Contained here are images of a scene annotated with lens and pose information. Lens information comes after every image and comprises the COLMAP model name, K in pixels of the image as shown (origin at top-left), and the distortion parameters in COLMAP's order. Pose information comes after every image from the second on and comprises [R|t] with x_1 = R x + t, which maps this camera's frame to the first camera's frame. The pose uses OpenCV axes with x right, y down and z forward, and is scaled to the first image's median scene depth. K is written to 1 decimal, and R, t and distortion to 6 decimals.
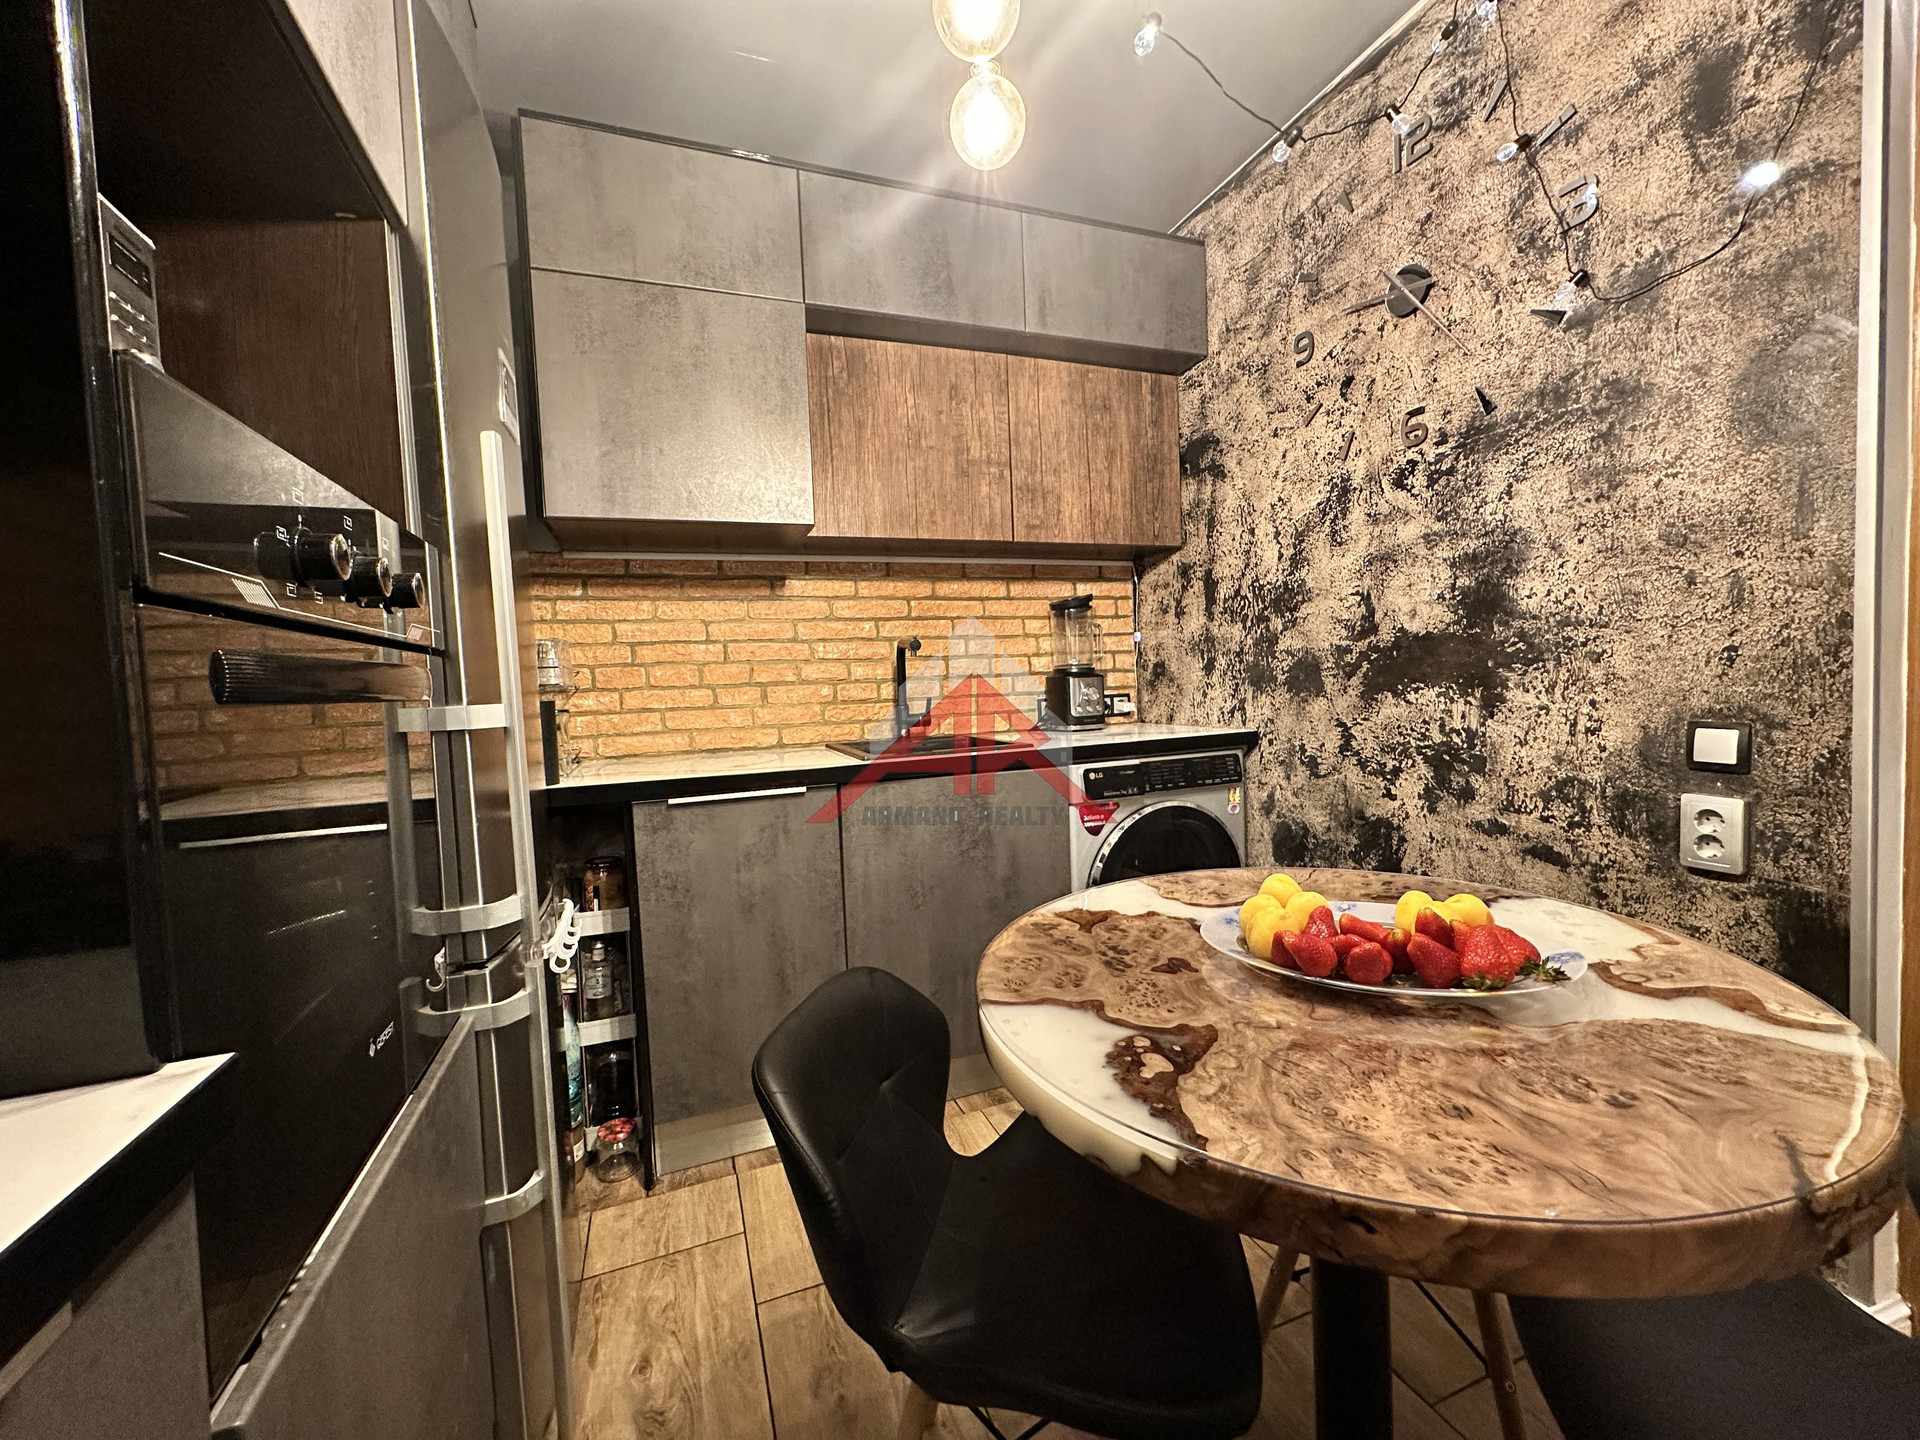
lens RADIAL K [[764.4, 0, 954.7], [0, 764.4, 716.4], [0, 0, 1]] dist [-0.003877, 0.001024]
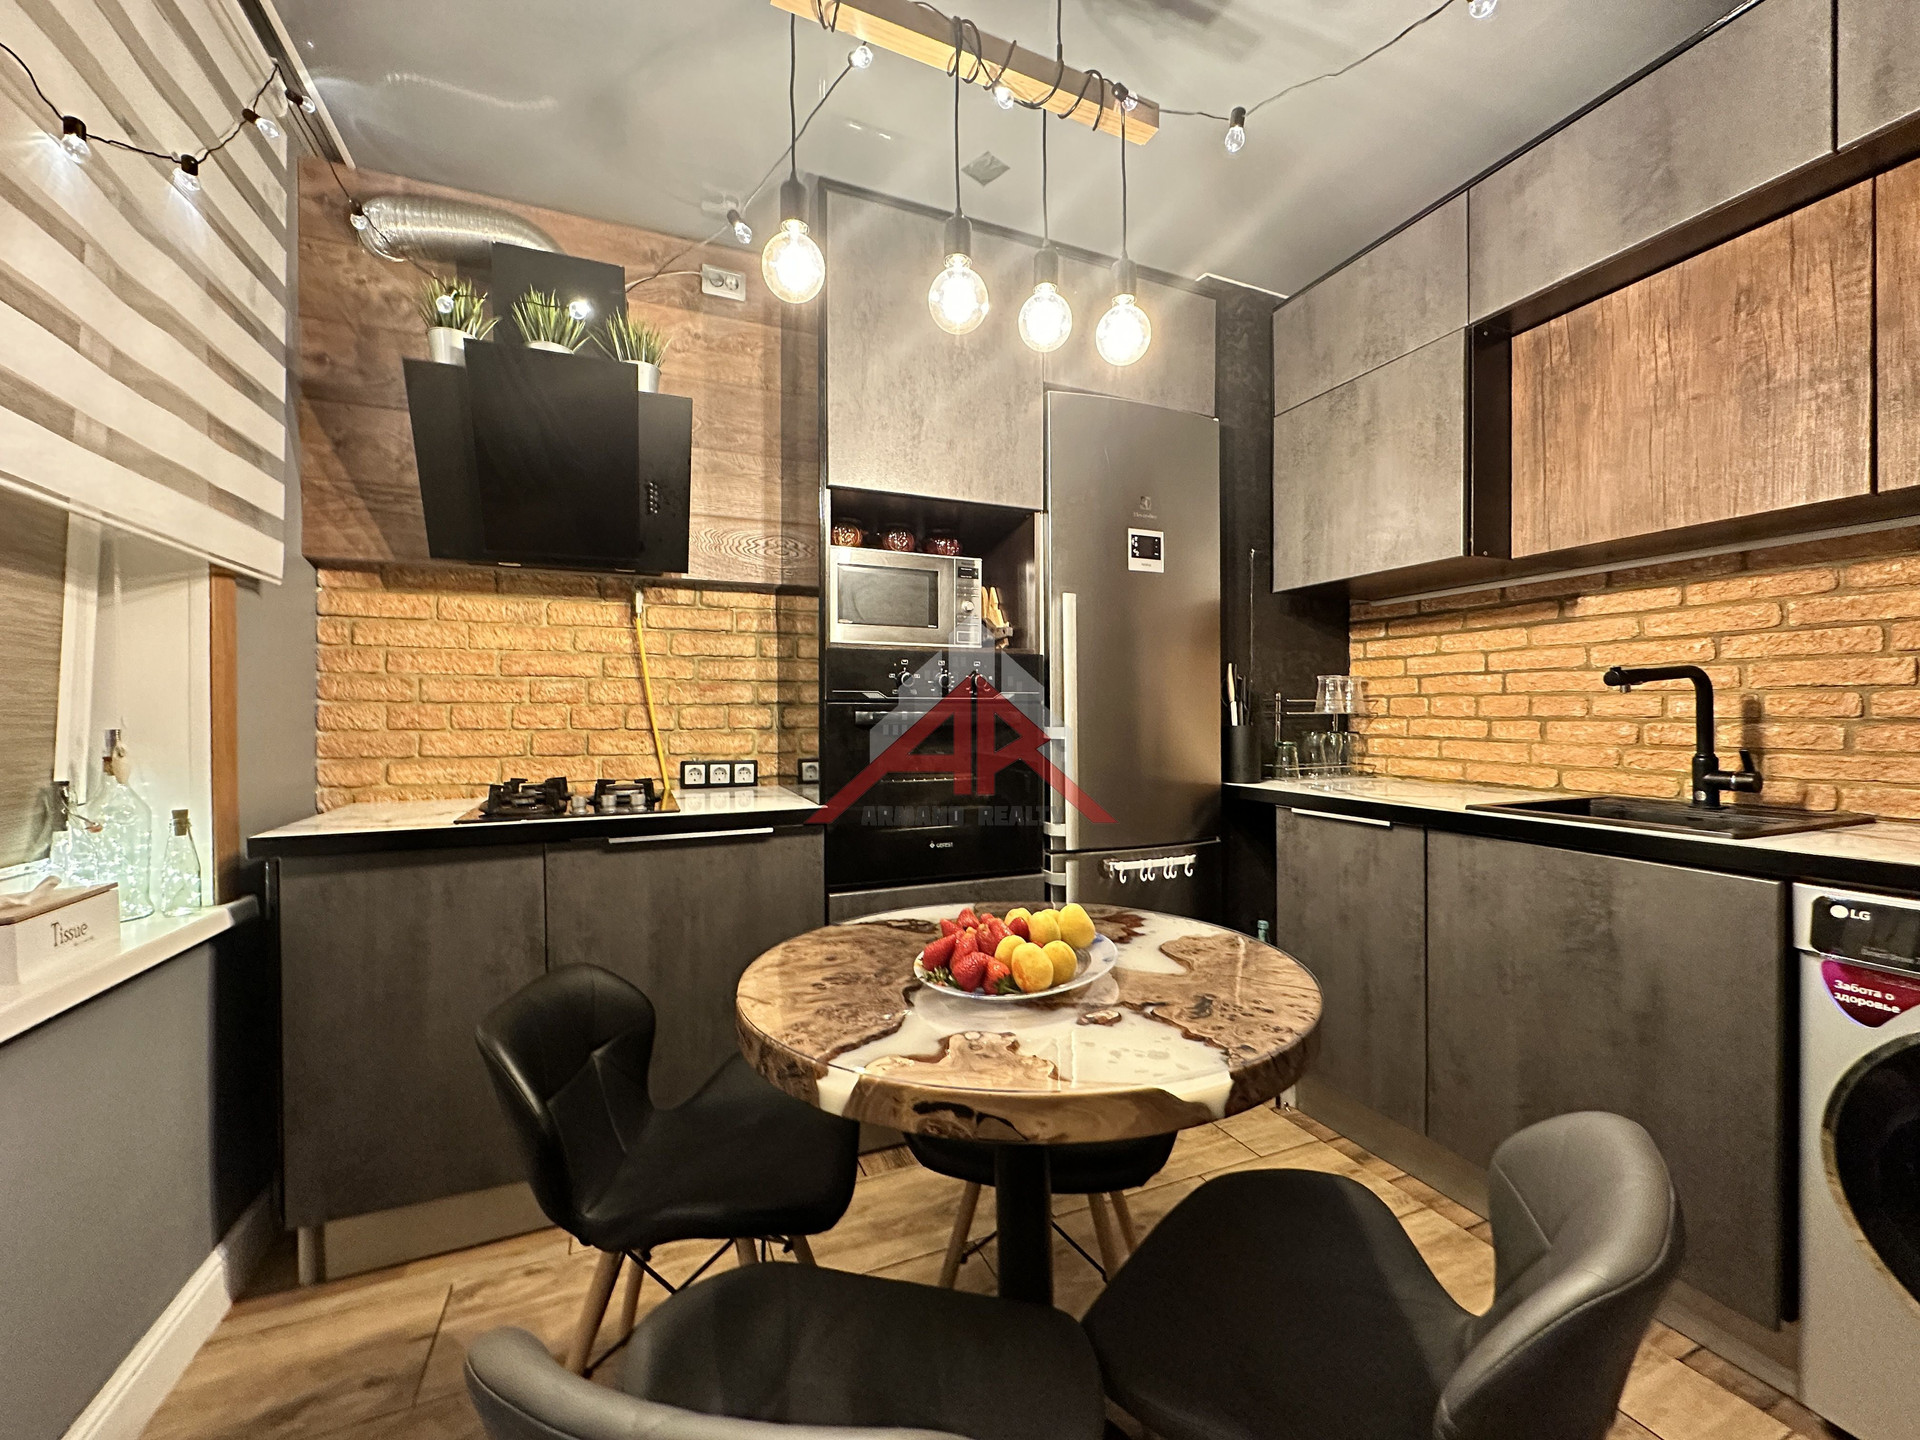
lens RADIAL K [[764.4, 0, 962.2], [0, 764.4, 716.9], [0, 0, 1]] dist [-0.003877, 0.001024]
pose [[0.040670, 0.046564, -0.998087, 0.645789], [-0.044478, 0.998008, 0.044748, -0.056259], [0.998182, 0.042573, 0.042660, 0.297419]]
